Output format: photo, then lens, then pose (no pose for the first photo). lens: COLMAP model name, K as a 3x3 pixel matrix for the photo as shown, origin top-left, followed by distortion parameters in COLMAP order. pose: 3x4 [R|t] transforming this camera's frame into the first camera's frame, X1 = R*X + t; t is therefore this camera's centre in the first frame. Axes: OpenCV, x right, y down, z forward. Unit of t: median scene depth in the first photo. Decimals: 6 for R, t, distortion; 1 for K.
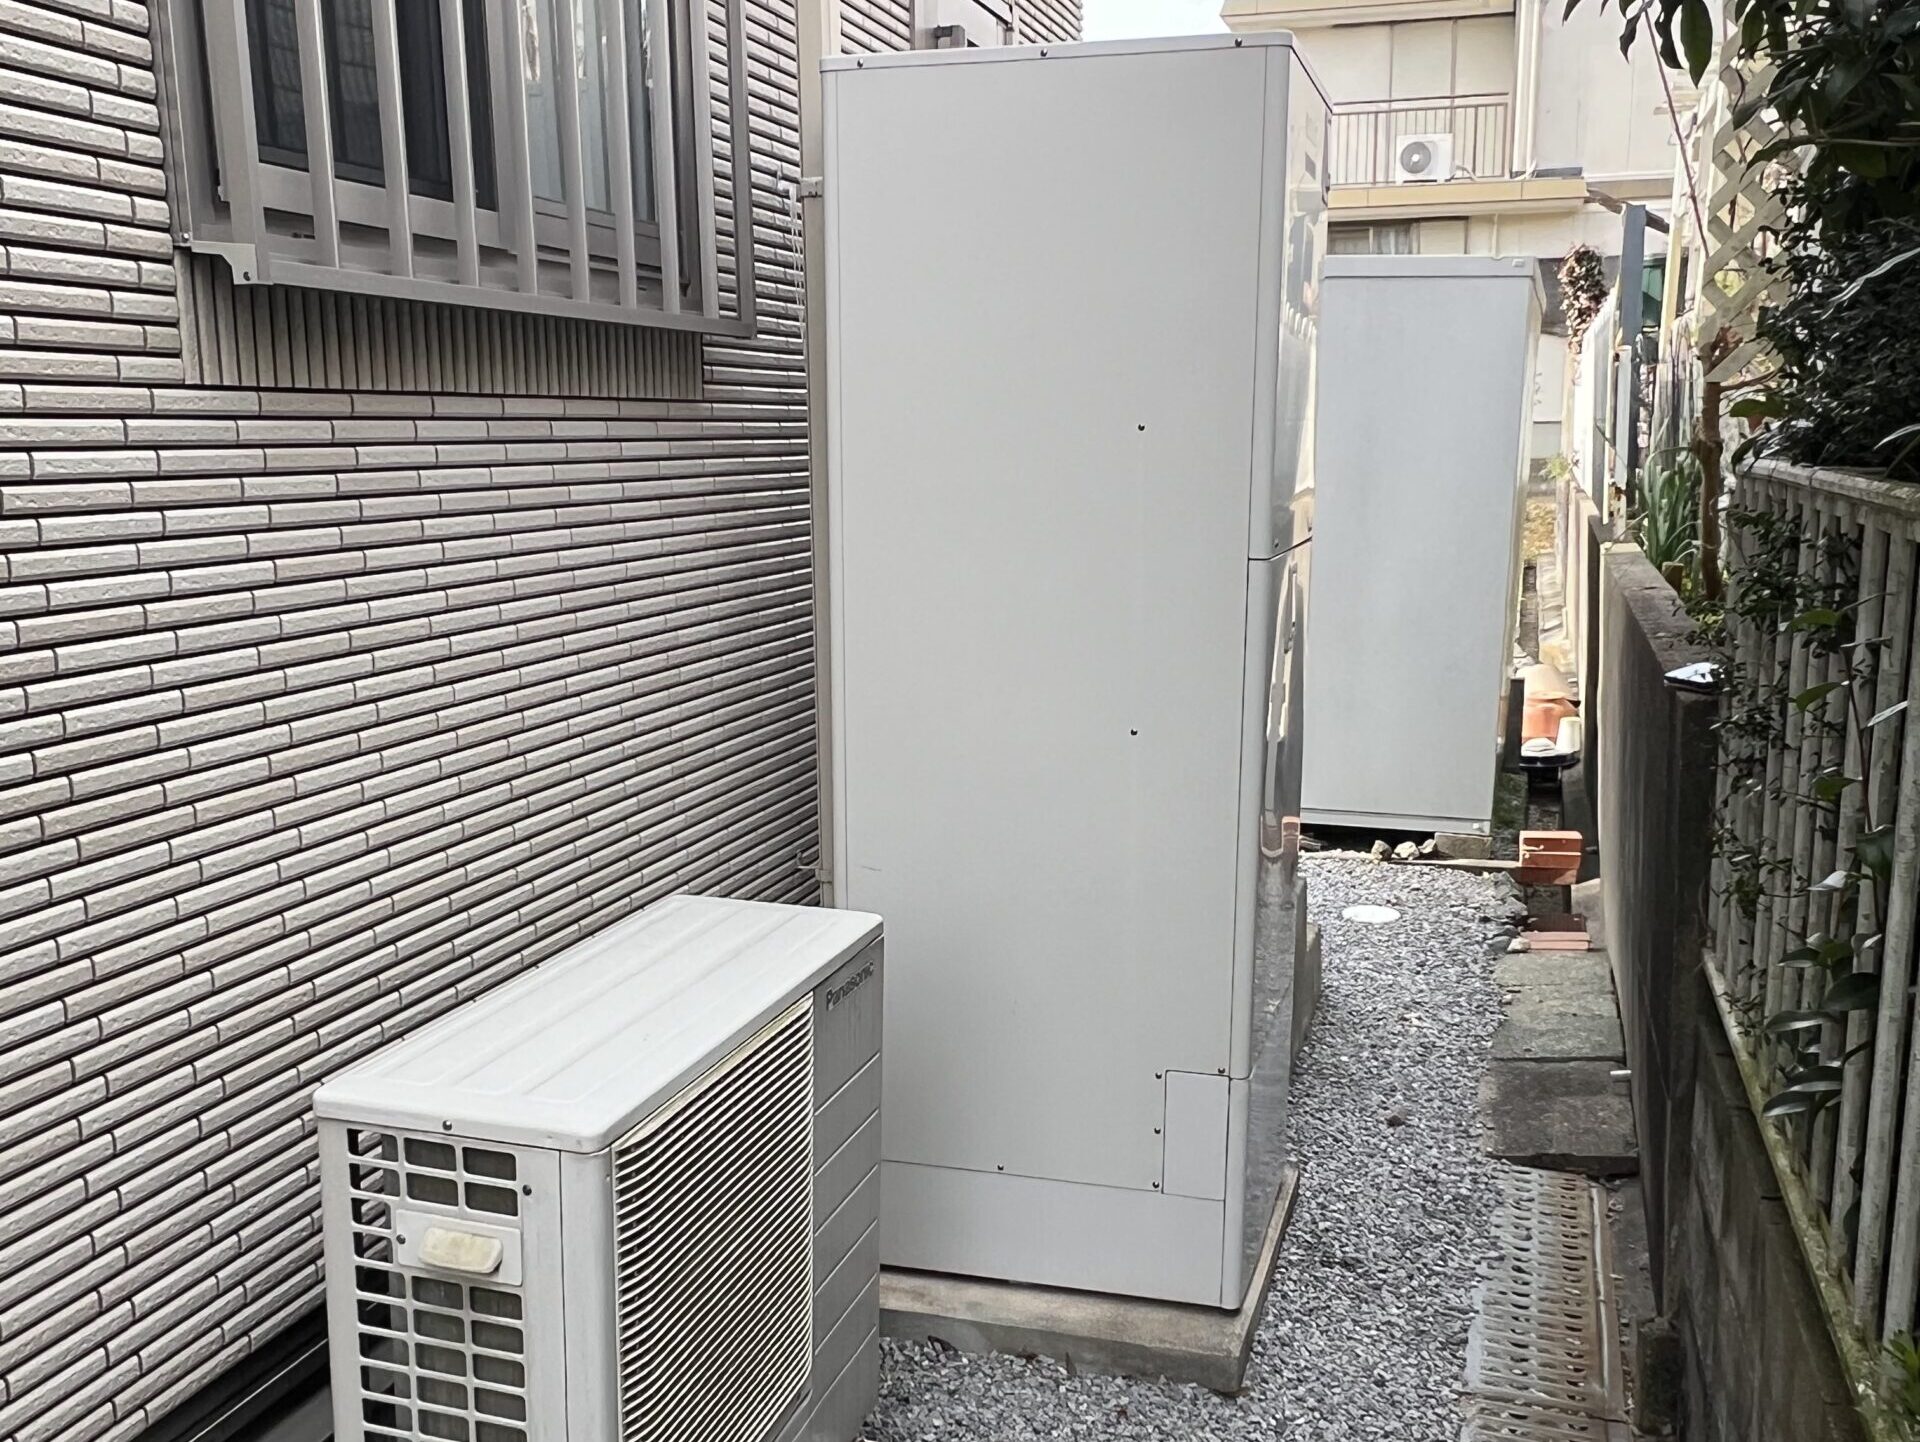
lens RADIAL K [[1459.4, 0, 960.0], [0, 1459.4, 721.0], [0, 0, 1]] dist [-0.017221, -0.007645]
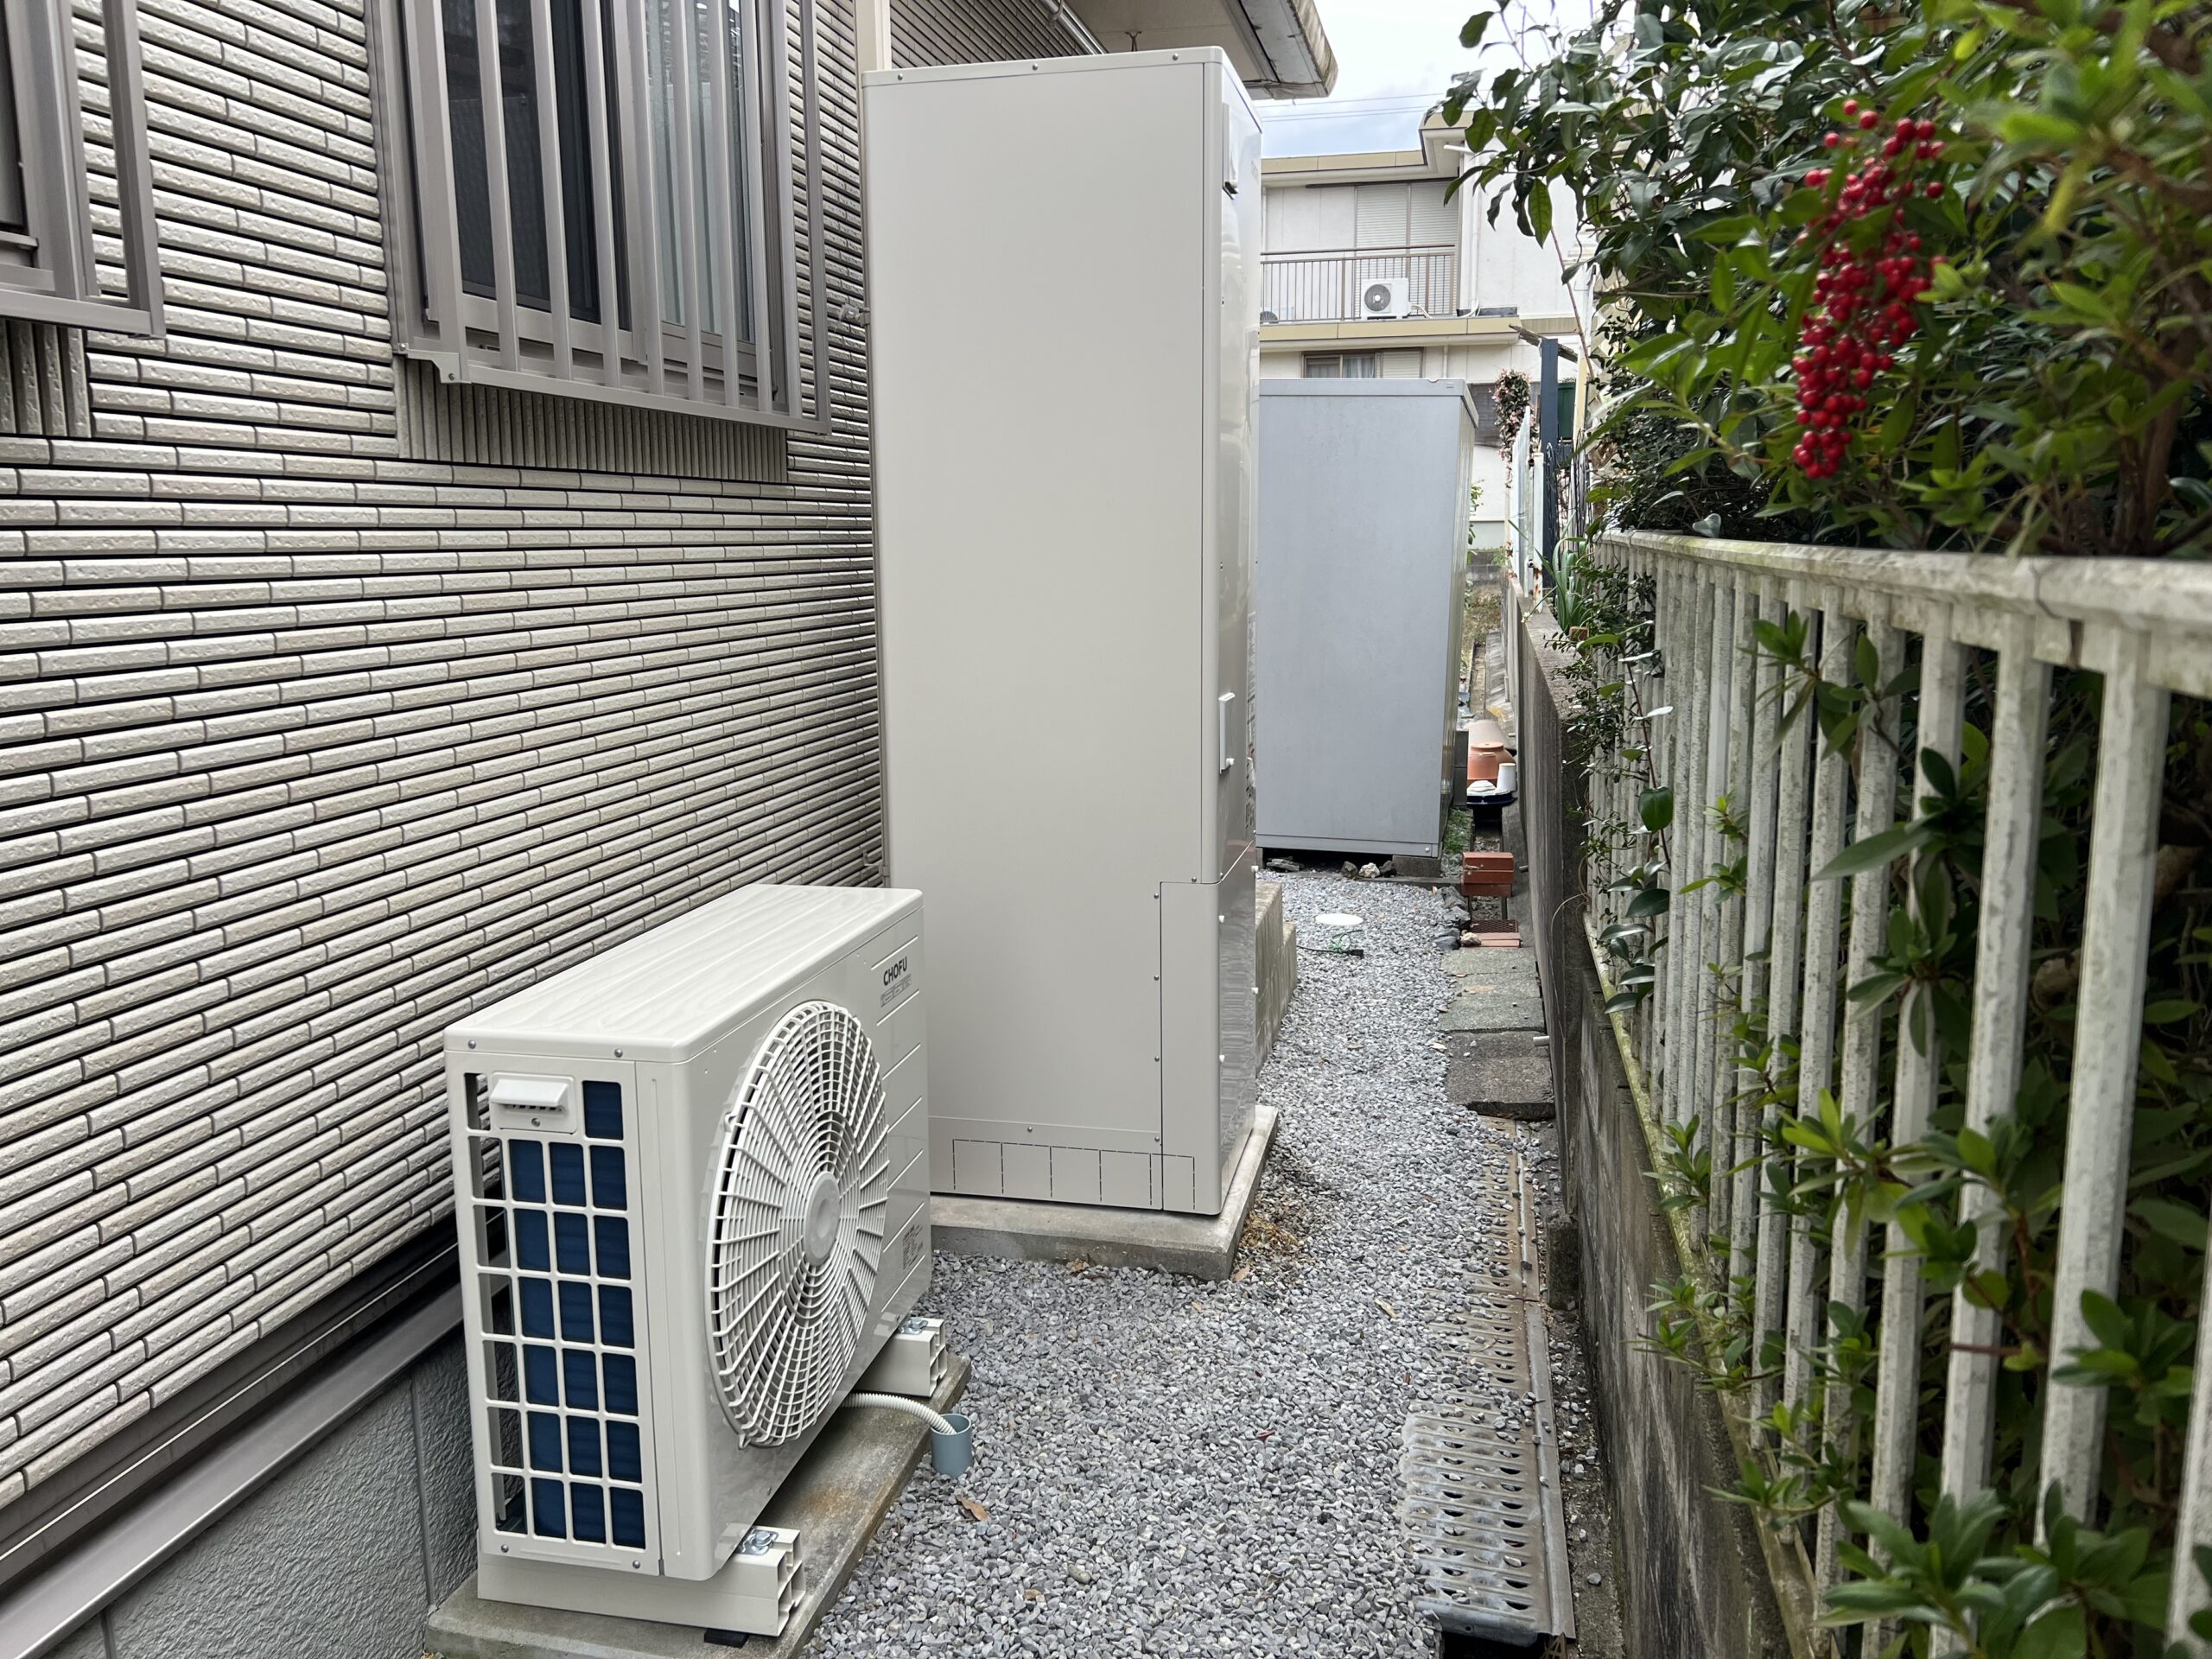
lens RADIAL K [[1728.1, 0, 1106.0], [0, 1728.1, 829.5], [0, 0, 1]] dist [-0.003799, -0.007240]
pose [[0.997114, -0.008394, 0.075454, -0.019845], [0.013112, 0.997975, -0.062248, 0.189982], [-0.074778, 0.063057, 0.995205, -0.526360]]
